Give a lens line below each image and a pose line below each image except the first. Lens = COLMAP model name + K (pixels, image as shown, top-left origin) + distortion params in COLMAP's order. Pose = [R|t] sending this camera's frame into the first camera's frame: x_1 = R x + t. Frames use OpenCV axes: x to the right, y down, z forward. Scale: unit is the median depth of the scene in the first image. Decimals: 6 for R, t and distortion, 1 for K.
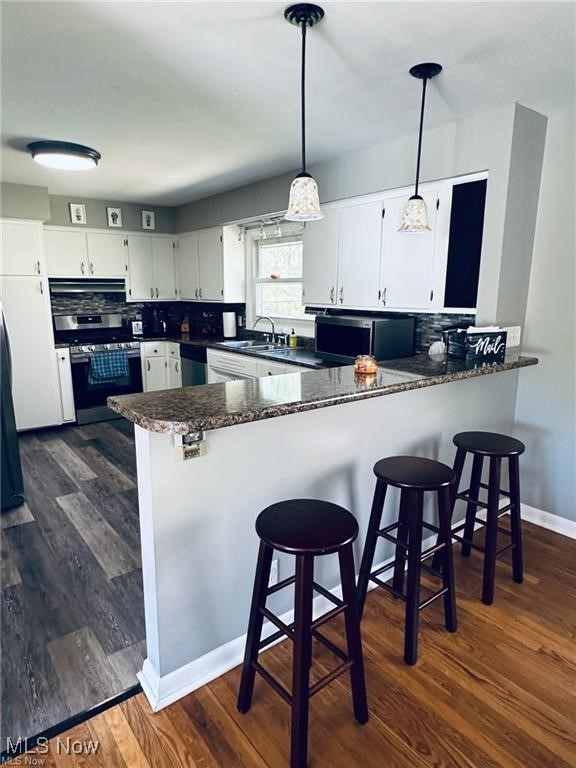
lens RADIAL K [[474.7, 0, 284.4], [0, 474.7, 384.3], [0, 0, 1]] dist [-0.000982, 0.001987]
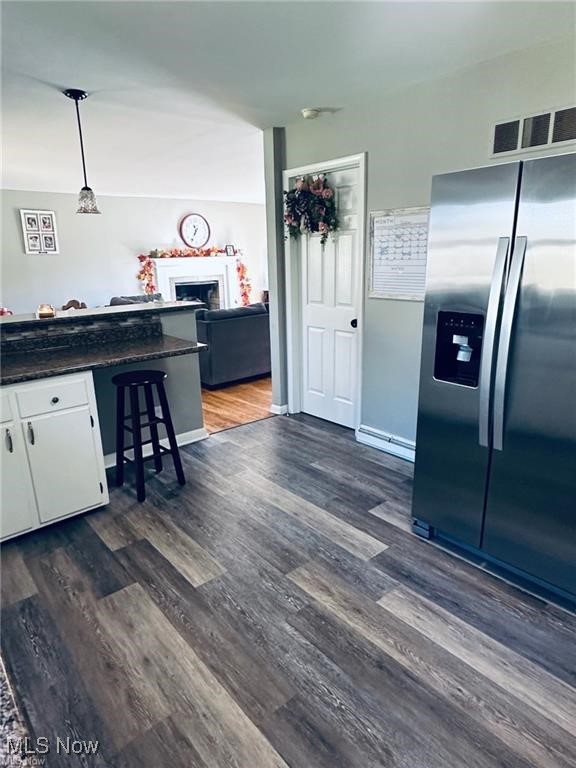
lens RADIAL K [[474.7, 0, 284.4], [0, 474.7, 384.3], [0, 0, 1]] dist [-0.000982, 0.001987]
pose [[-0.998618, 0.029626, -0.043406, -0.201071], [0.006772, 0.891612, 0.452750, -0.199624], [0.052114, 0.451831, -0.890580, 1.004680]]
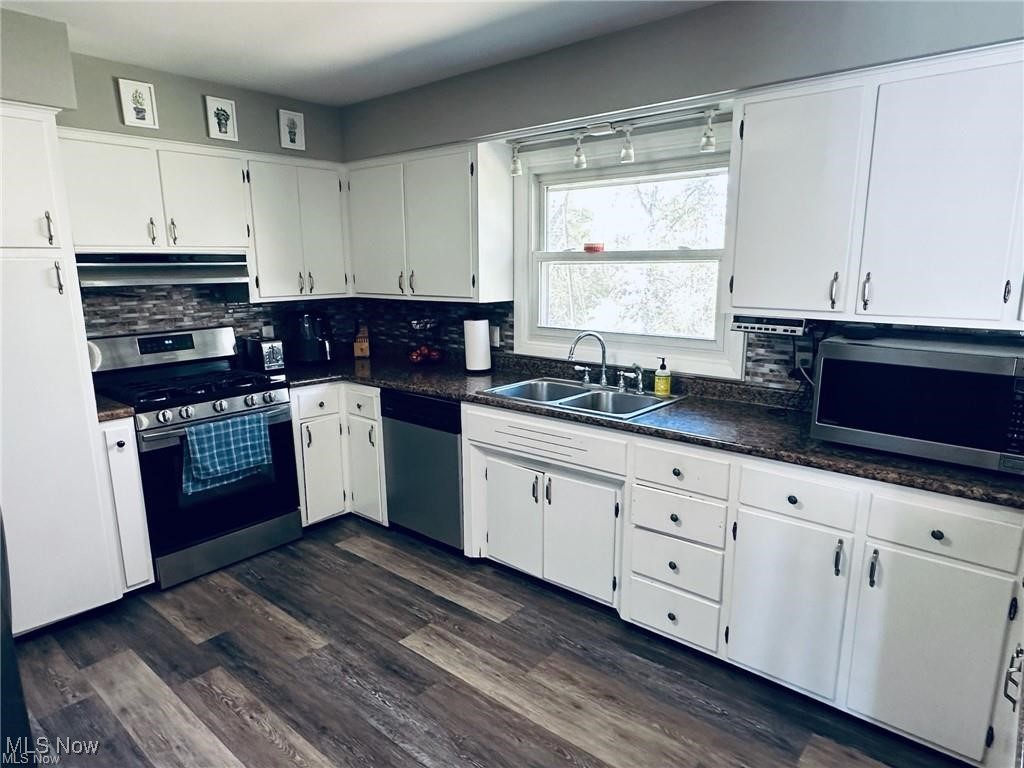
lens RADIAL K [[632.9, 0, 514.4], [0, 632.9, 385.8], [0, 0, 1]] dist [-0.000982, 0.001987]
pose [[0.978247, -0.047585, 0.201910, -0.228576], [0.049138, 0.998788, -0.002686, -0.084700], [-0.201538, 0.012549, 0.979400, 0.368883]]
